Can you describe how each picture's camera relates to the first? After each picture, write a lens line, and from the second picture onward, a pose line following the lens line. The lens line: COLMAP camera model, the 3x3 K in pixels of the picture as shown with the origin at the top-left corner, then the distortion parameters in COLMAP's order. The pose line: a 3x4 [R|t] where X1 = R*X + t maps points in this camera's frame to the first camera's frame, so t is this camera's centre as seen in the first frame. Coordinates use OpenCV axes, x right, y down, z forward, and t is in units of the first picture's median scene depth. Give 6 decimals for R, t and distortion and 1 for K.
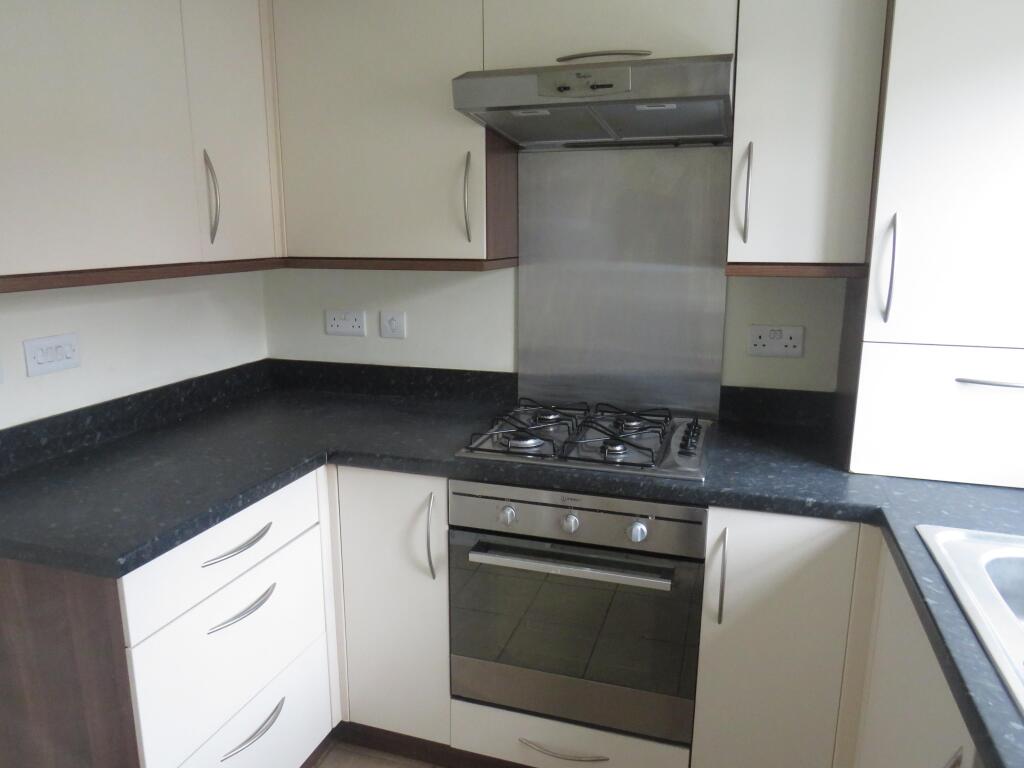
lens RADIAL K [[724.3, 0, 512.0], [0, 724.3, 384.0], [0, 0, 1]] dist [-0.025548, 0.010034]
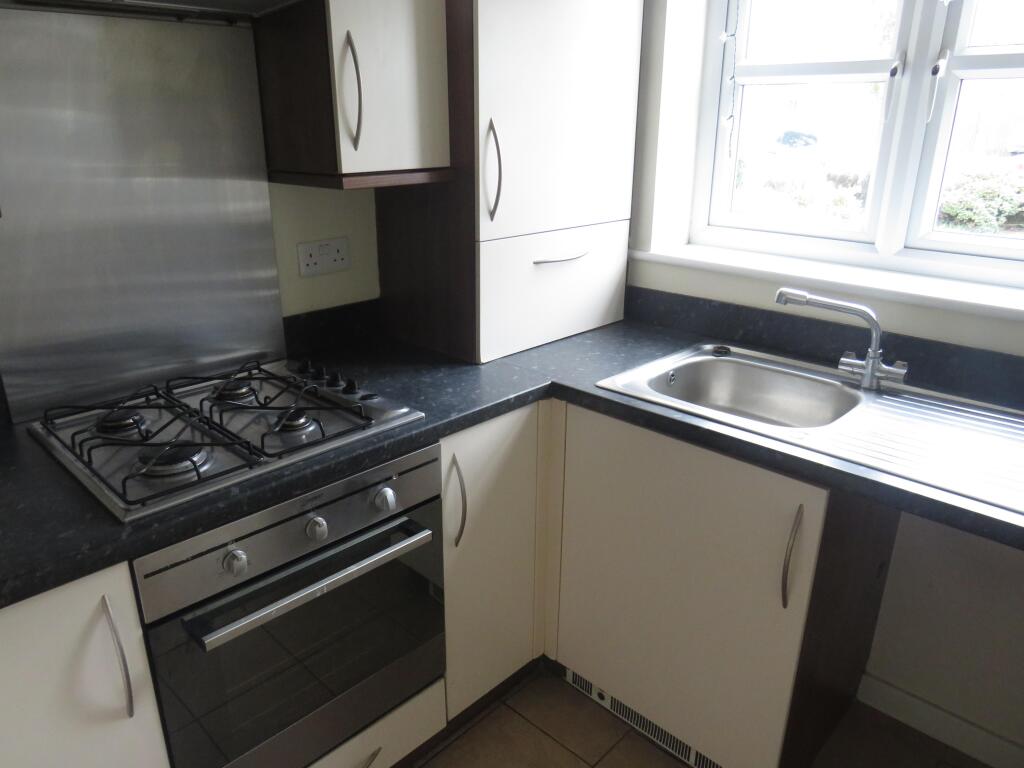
lens RADIAL K [[724.3, 0, 512.0], [0, 724.3, 384.0], [0, 0, 1]] dist [-0.025548, 0.010034]
pose [[0.438388, -0.306302, 0.844982, -0.440380], [0.179277, 0.951046, 0.251738, -0.114956], [-0.880724, 0.041127, 0.471840, 0.437633]]
